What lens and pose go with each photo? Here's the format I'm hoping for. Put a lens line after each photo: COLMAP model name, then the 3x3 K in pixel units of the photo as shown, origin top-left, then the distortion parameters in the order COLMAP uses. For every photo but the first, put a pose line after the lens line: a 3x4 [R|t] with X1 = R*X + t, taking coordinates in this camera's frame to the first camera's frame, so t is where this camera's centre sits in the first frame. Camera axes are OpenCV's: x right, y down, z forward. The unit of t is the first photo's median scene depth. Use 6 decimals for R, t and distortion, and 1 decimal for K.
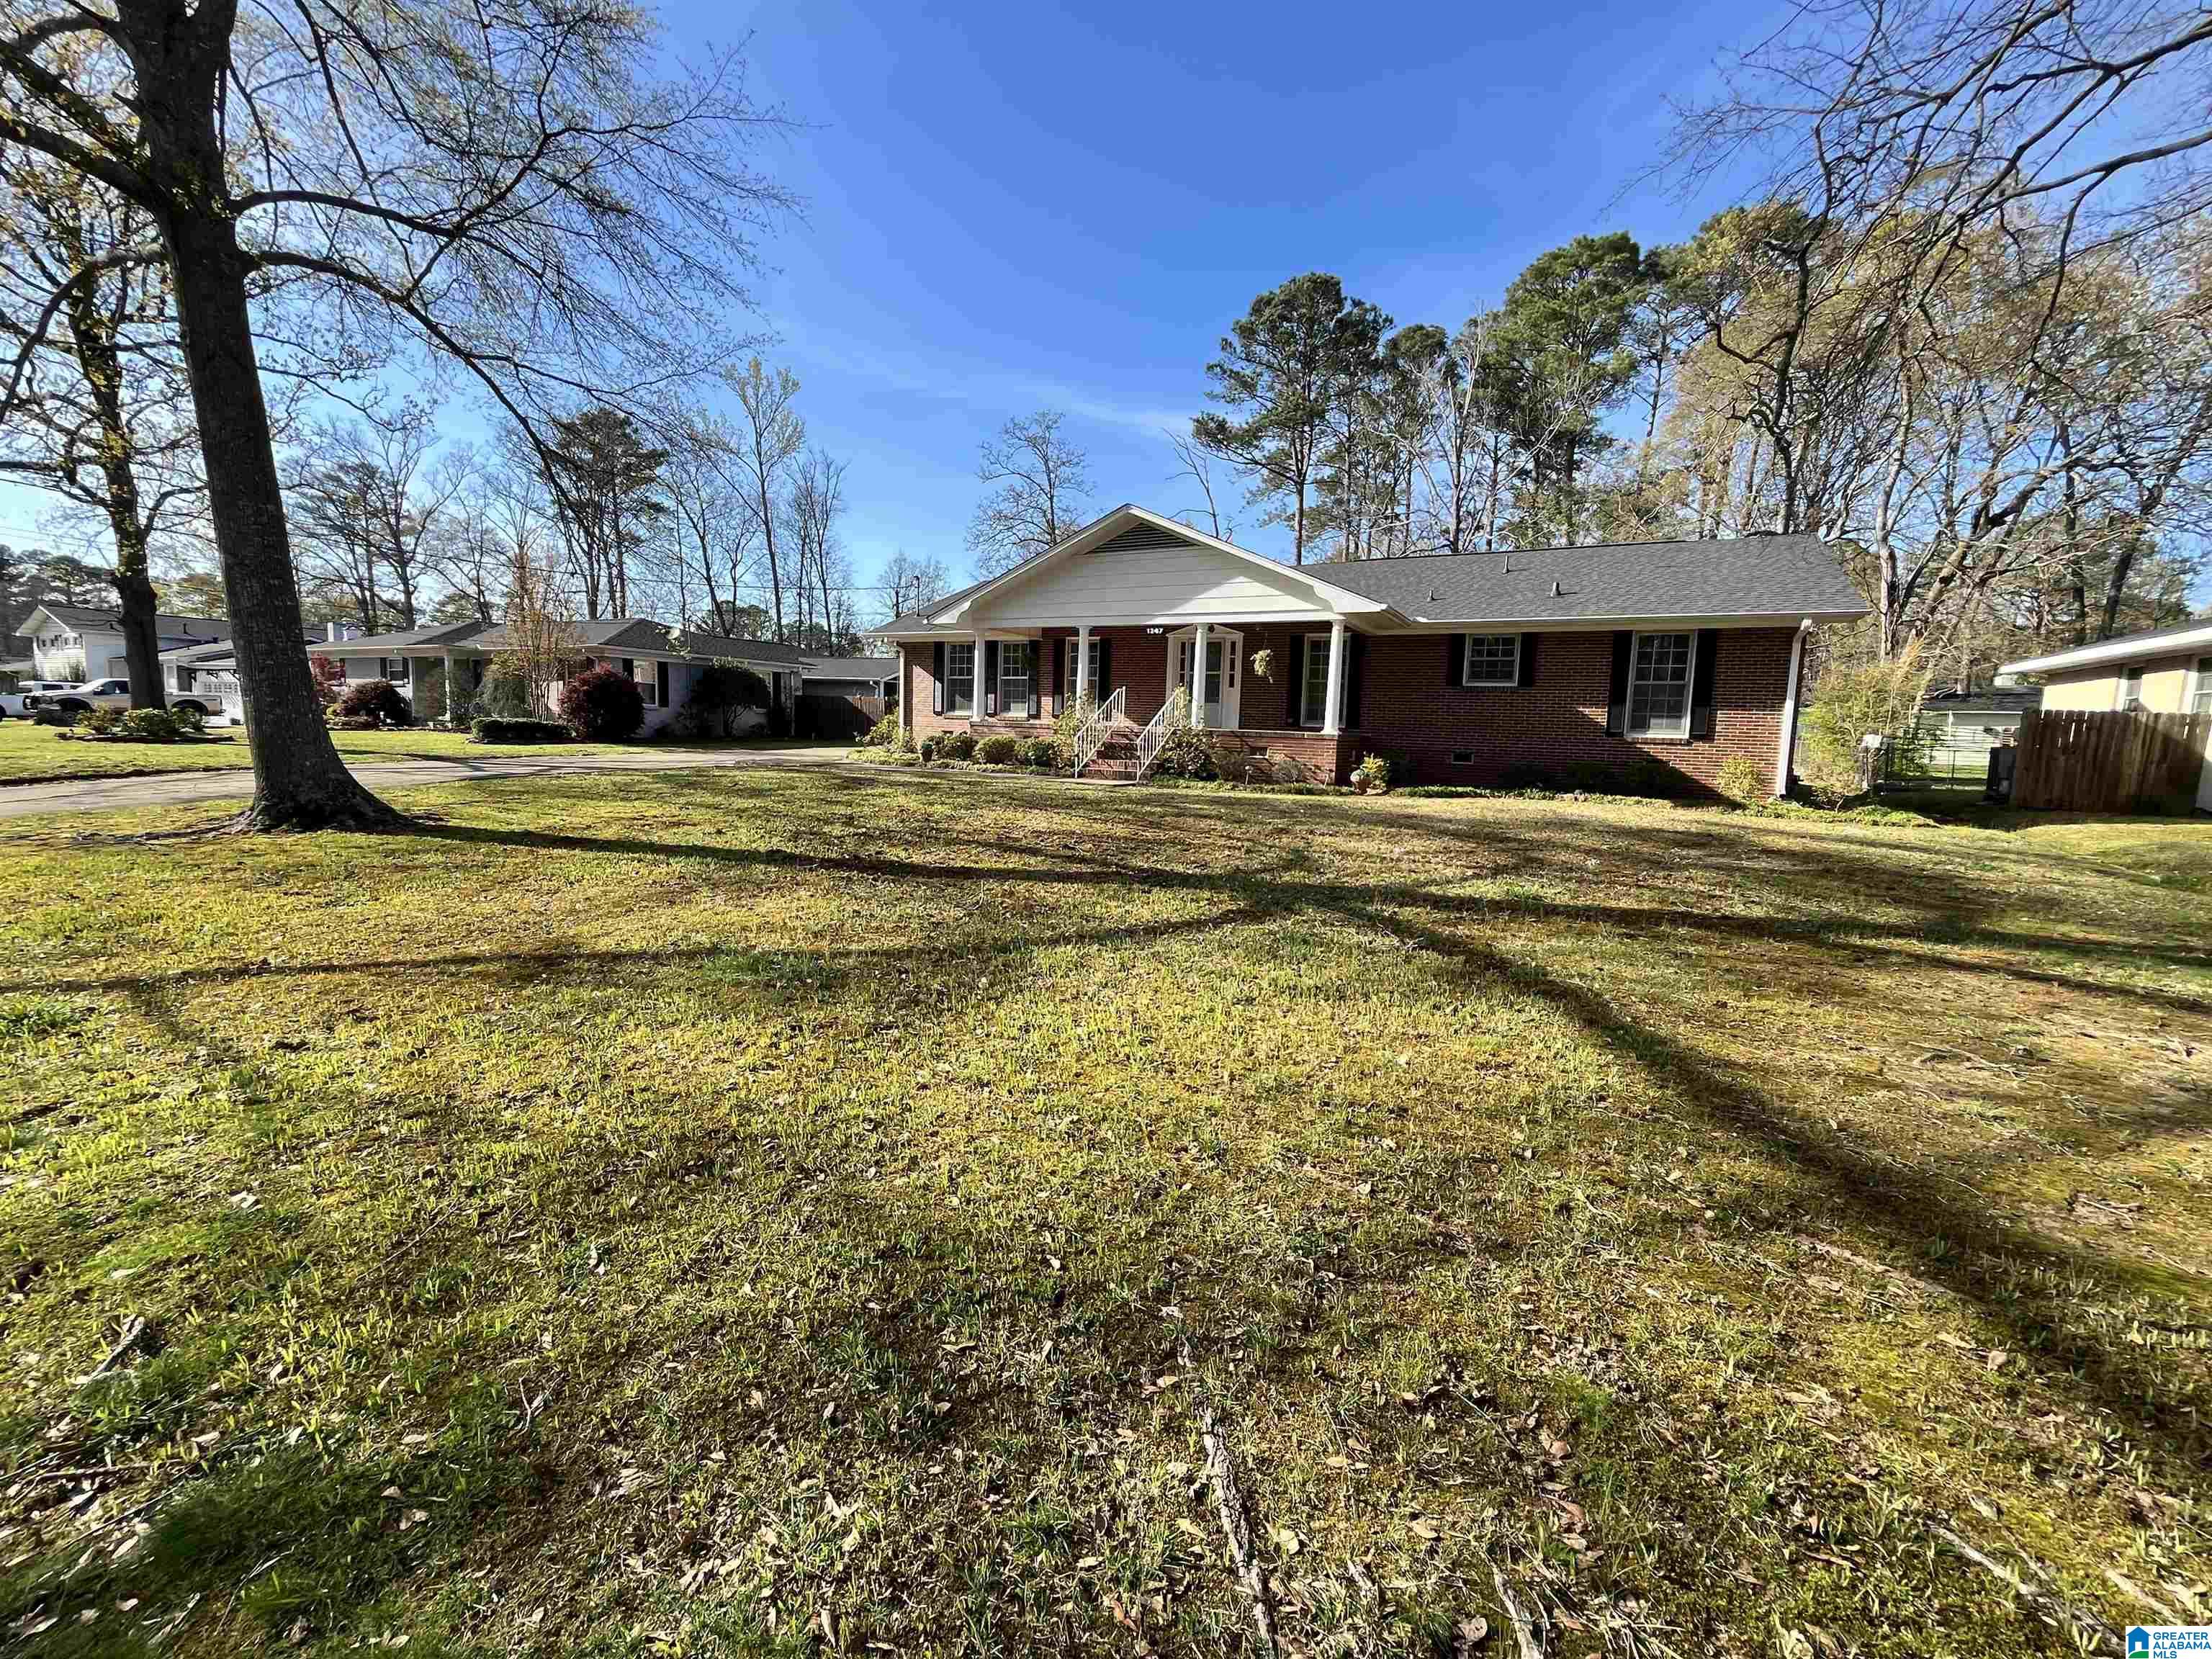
lens RADIAL K [[905.8, 0, 1103.6], [0, 905.8, 822.9], [0, 0, 1]] dist [-0.000290, -0.000097]
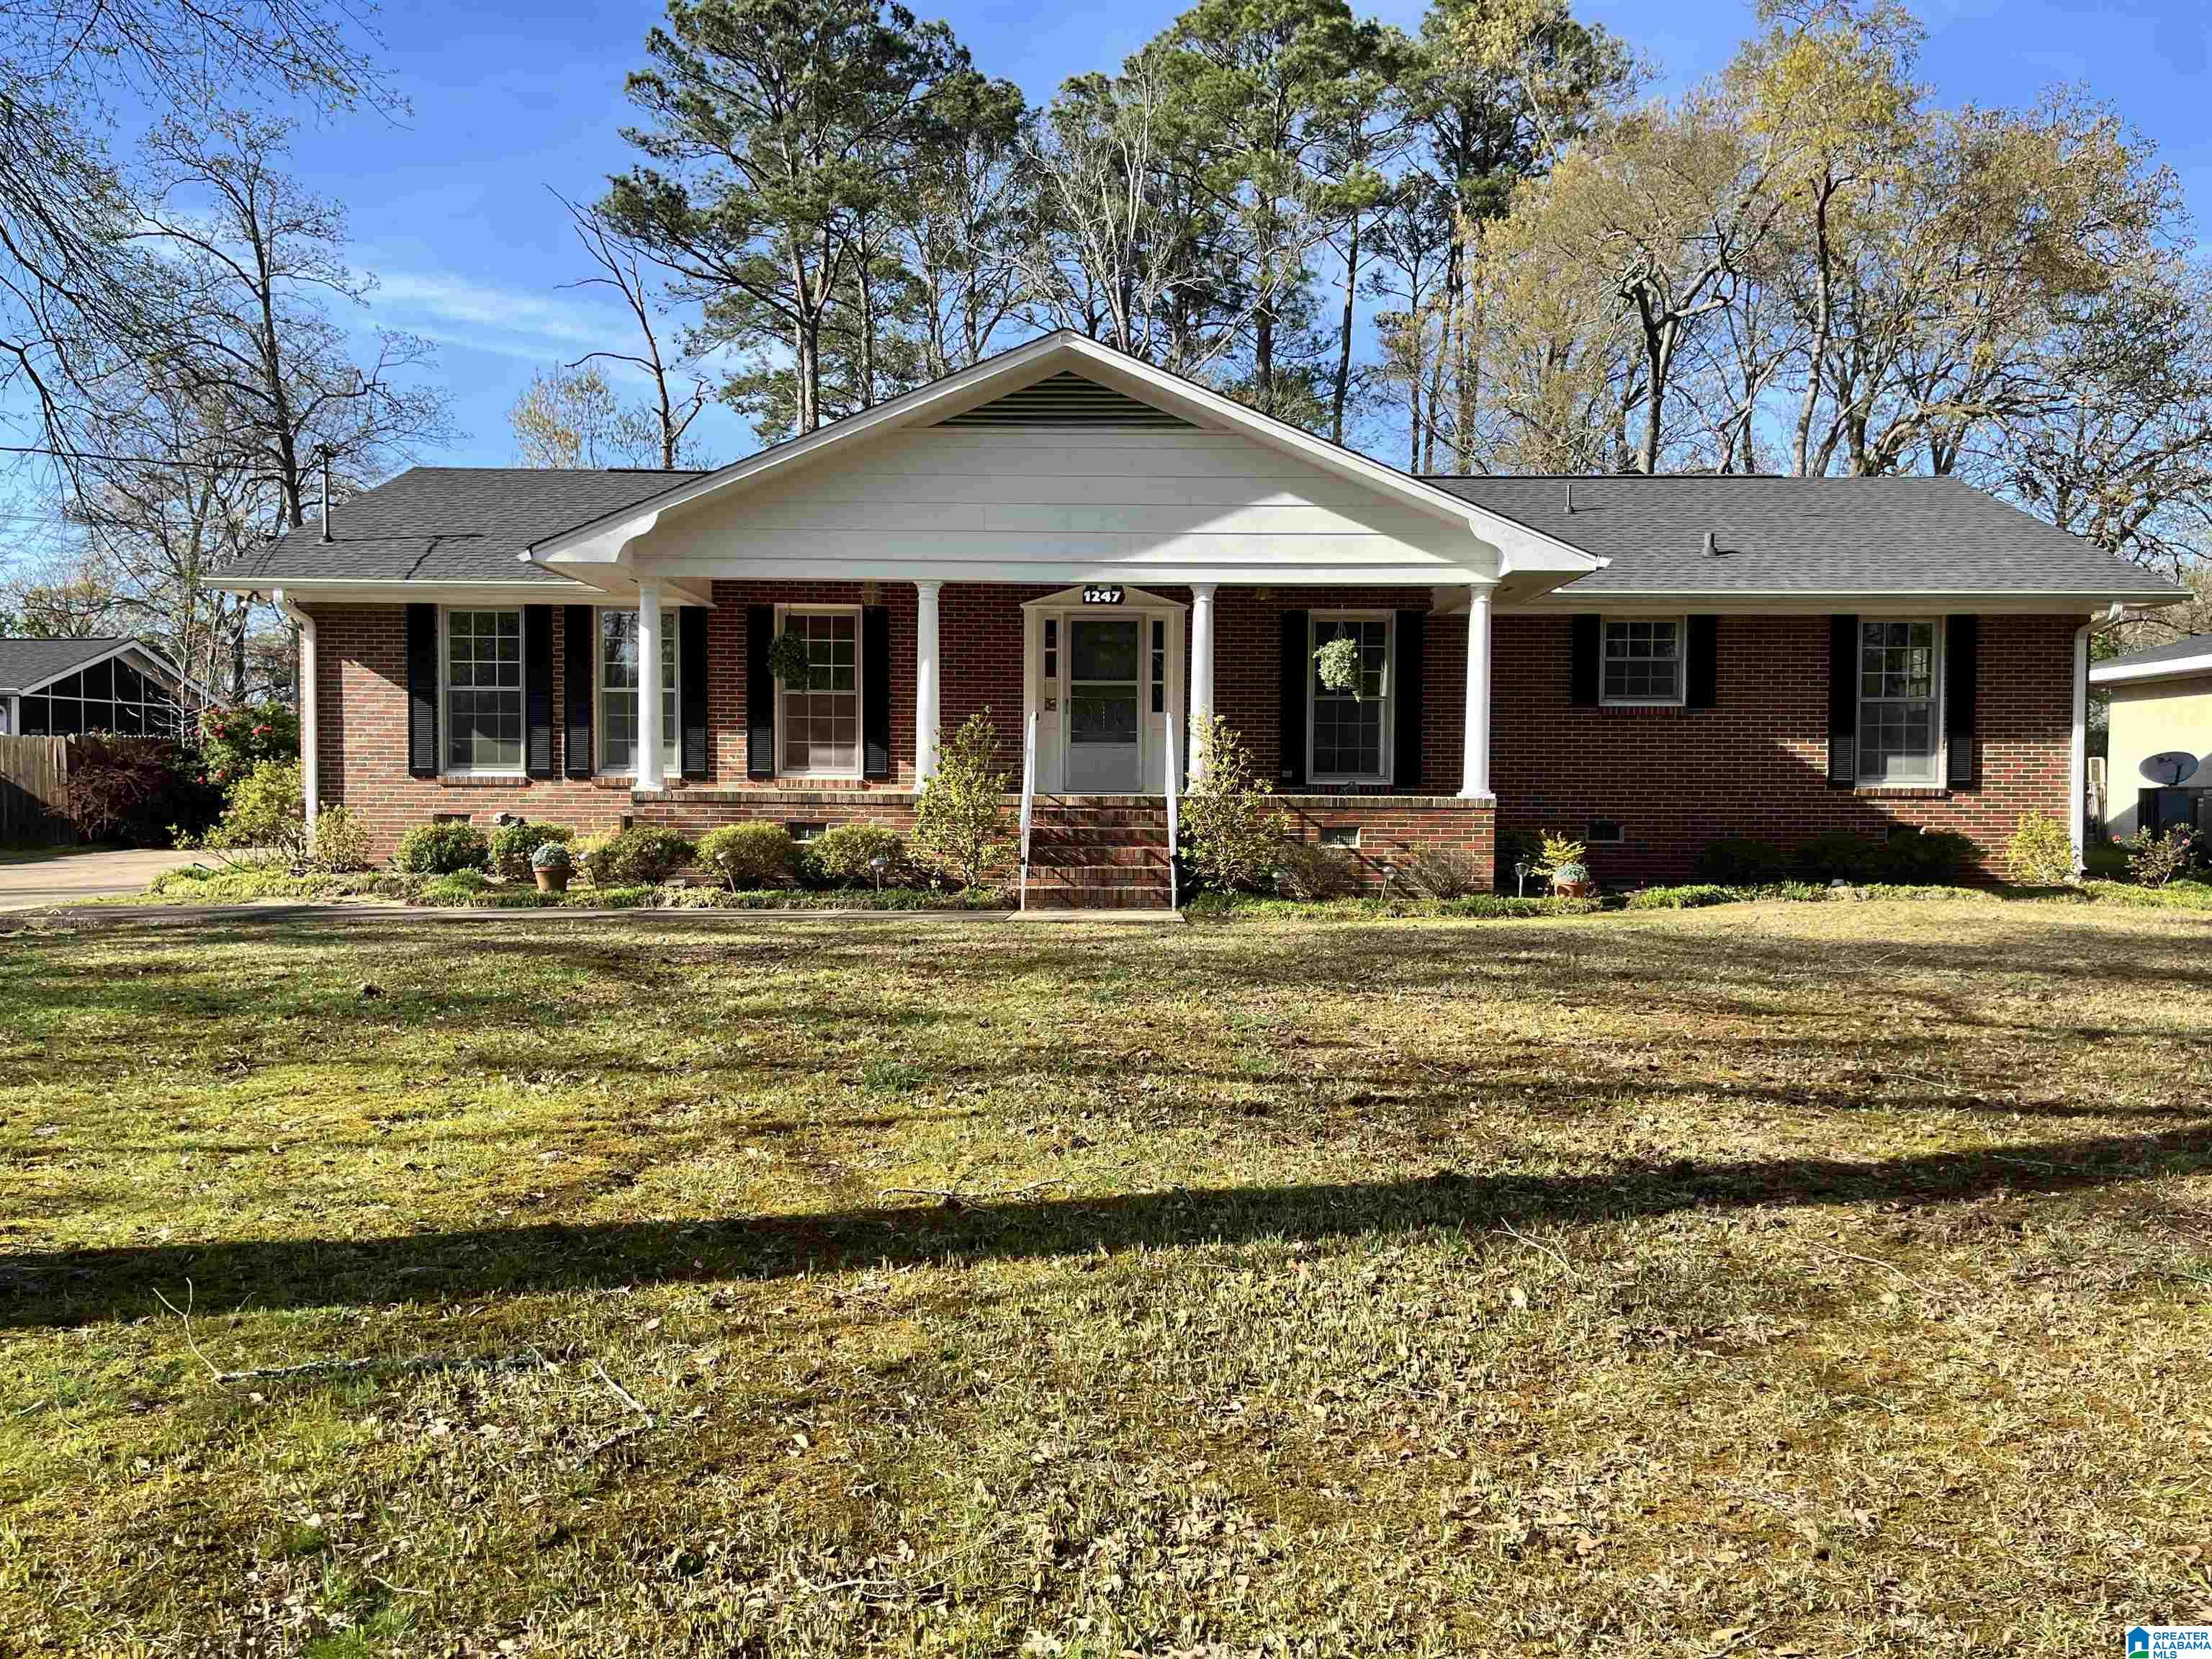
lens RADIAL K [[1684.5, 0, 1103.5], [0, 1684.5, 835.3], [0, 0, 1]] dist [0.070301, -0.072936]
pose [[0.875453, -0.040038, 0.481643, -0.402099], [0.075047, 0.995737, -0.053634, -0.038489], [-0.477442, 0.083100, 0.874725, 0.234265]]
